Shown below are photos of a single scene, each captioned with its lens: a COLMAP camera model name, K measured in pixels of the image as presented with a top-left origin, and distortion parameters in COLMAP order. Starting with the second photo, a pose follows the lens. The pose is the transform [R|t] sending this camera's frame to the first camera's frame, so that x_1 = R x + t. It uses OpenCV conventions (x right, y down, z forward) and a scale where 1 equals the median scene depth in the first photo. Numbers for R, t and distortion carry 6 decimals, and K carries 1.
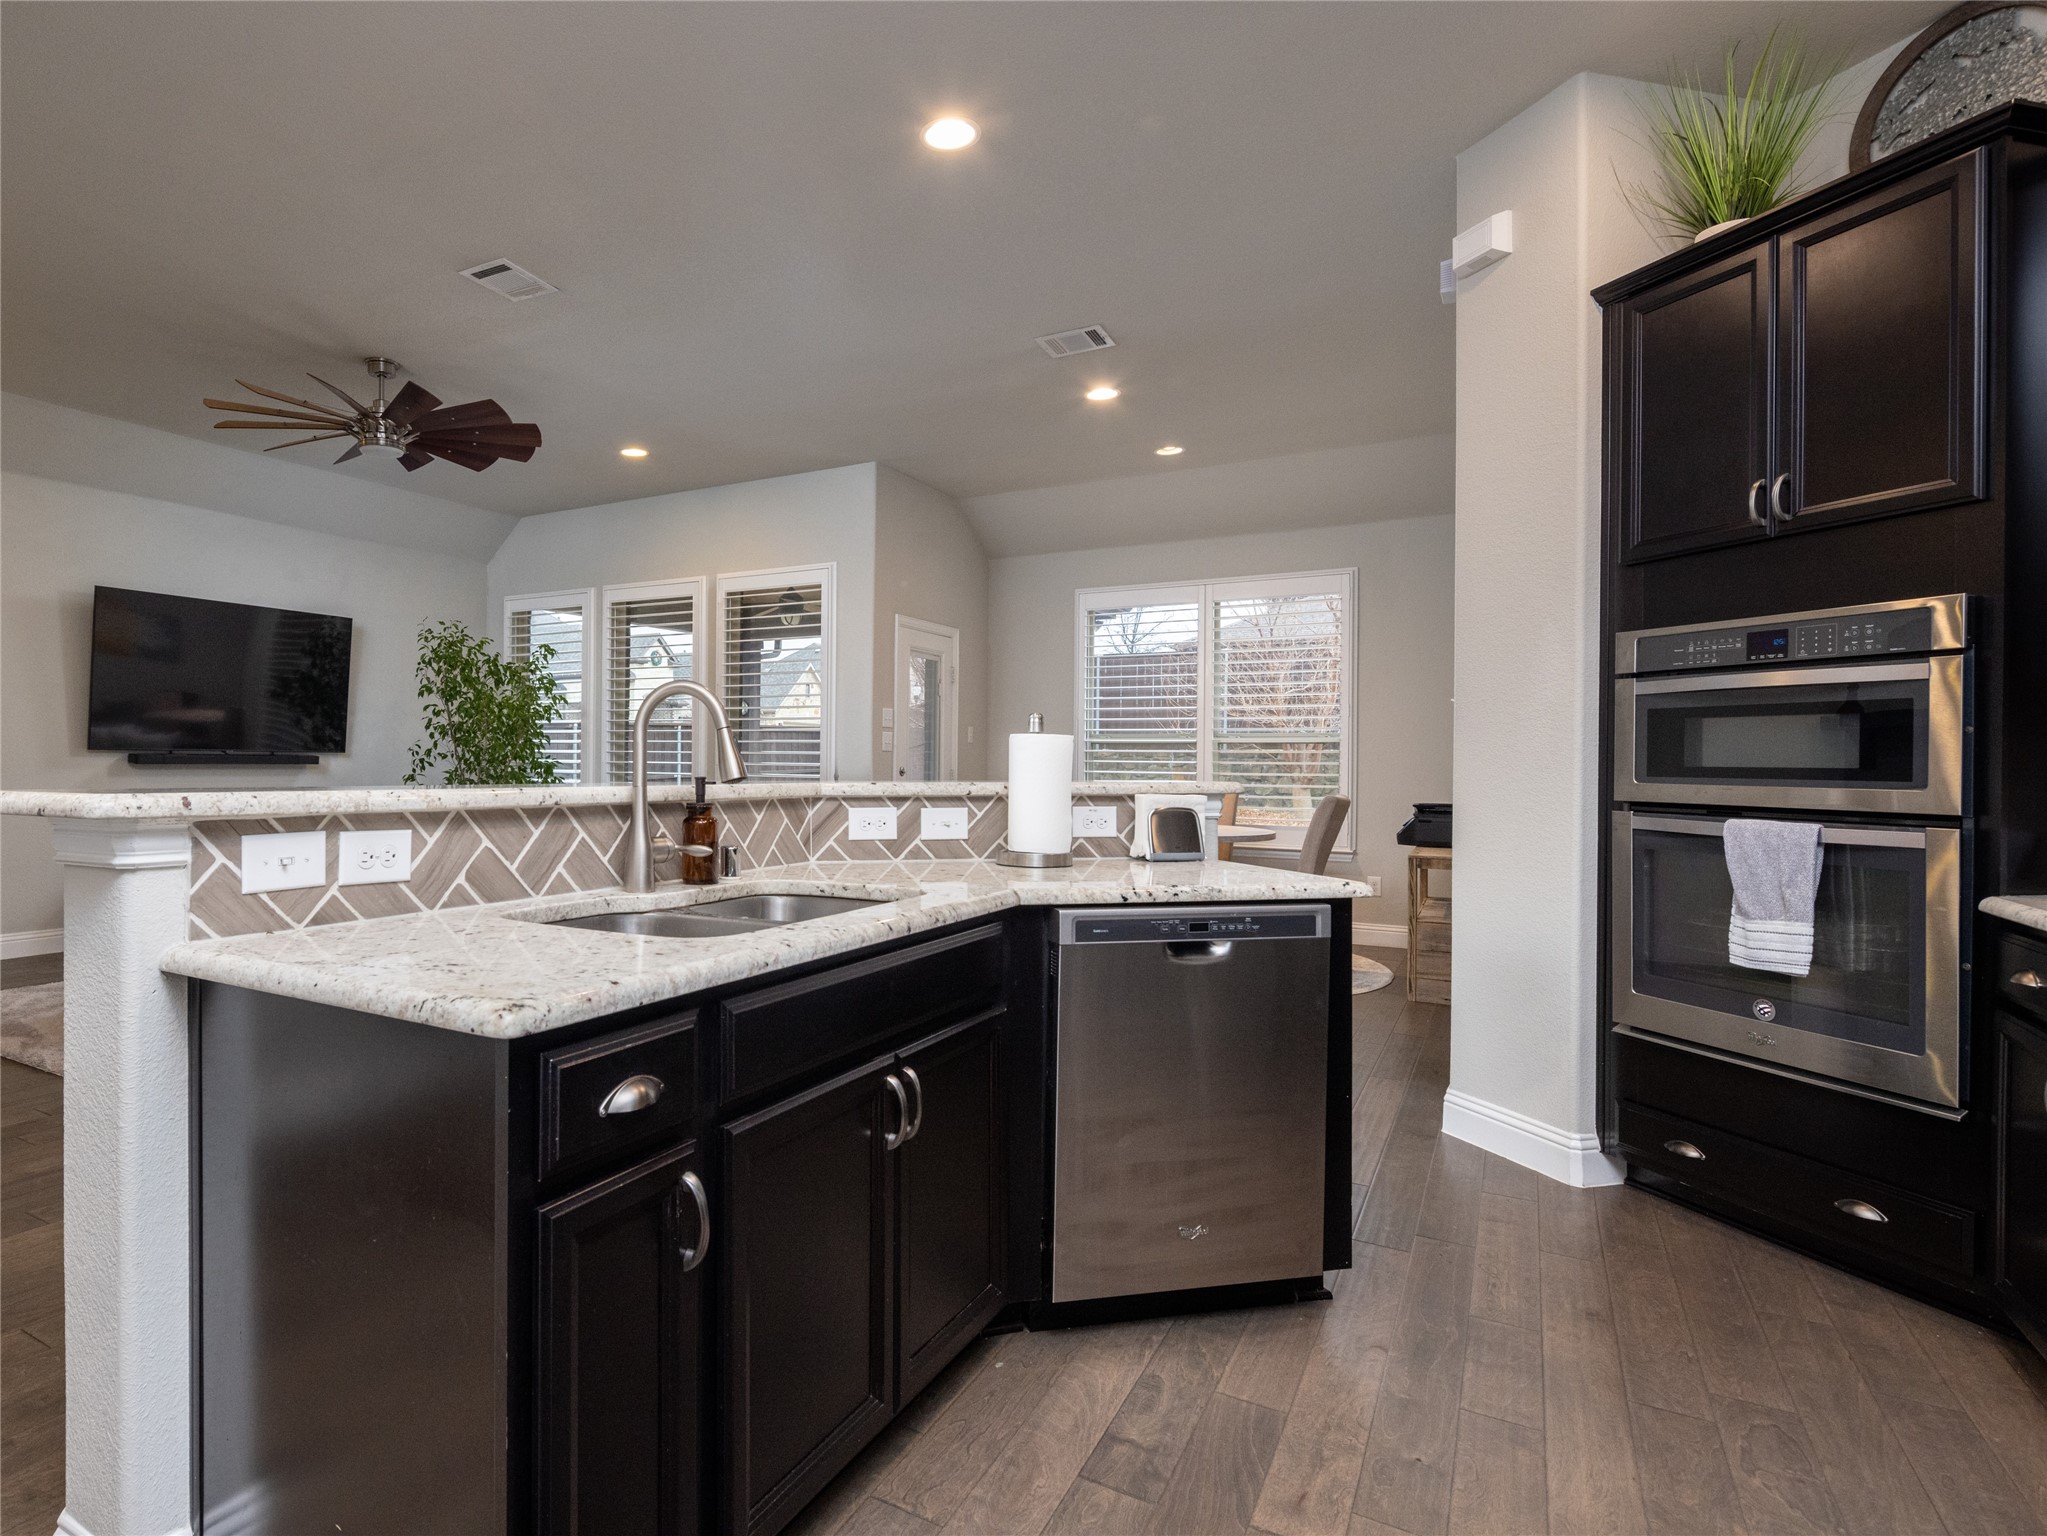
lens RADIAL K [[810.2, 0, 1020.0], [0, 810.2, 765.7], [0, 0, 1]] dist [0.000929, -0.002184]
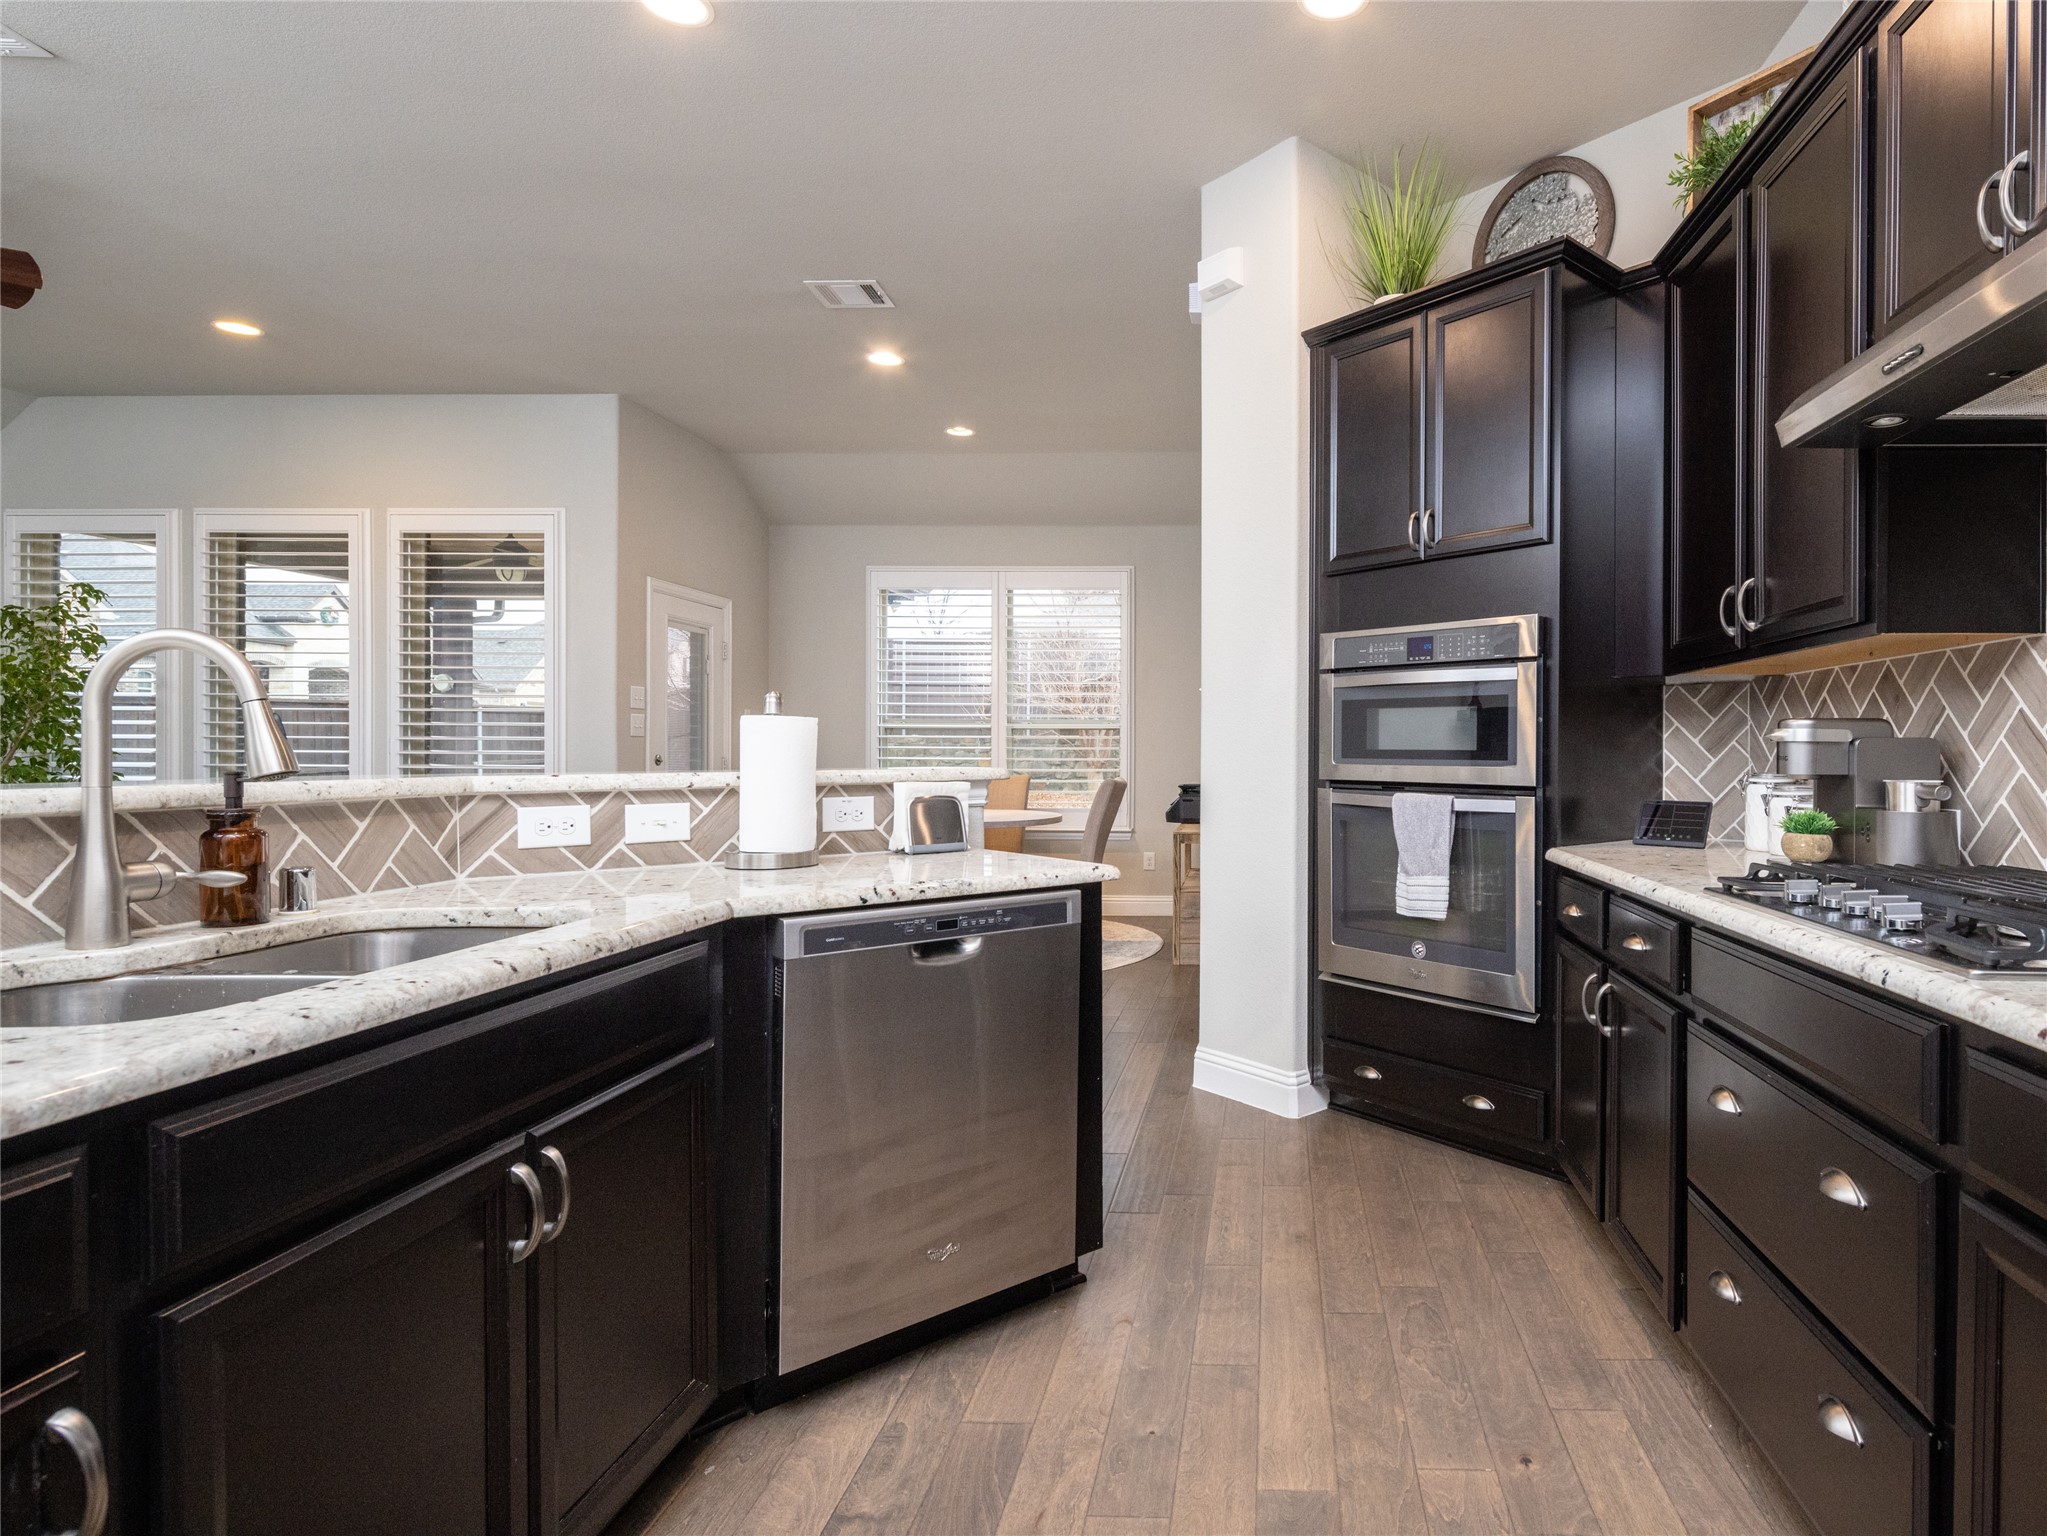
lens RADIAL K [[1130.5, 0, 1014.6], [0, 1130.5, 762.7], [0, 0, 1]] dist [-0.001388, -0.001536]
pose [[0.907085, -0.010158, 0.420825, -0.308225], [0.005959, 0.999919, 0.011290, -0.001092], [-0.420905, -0.007733, 0.907072, -0.253604]]
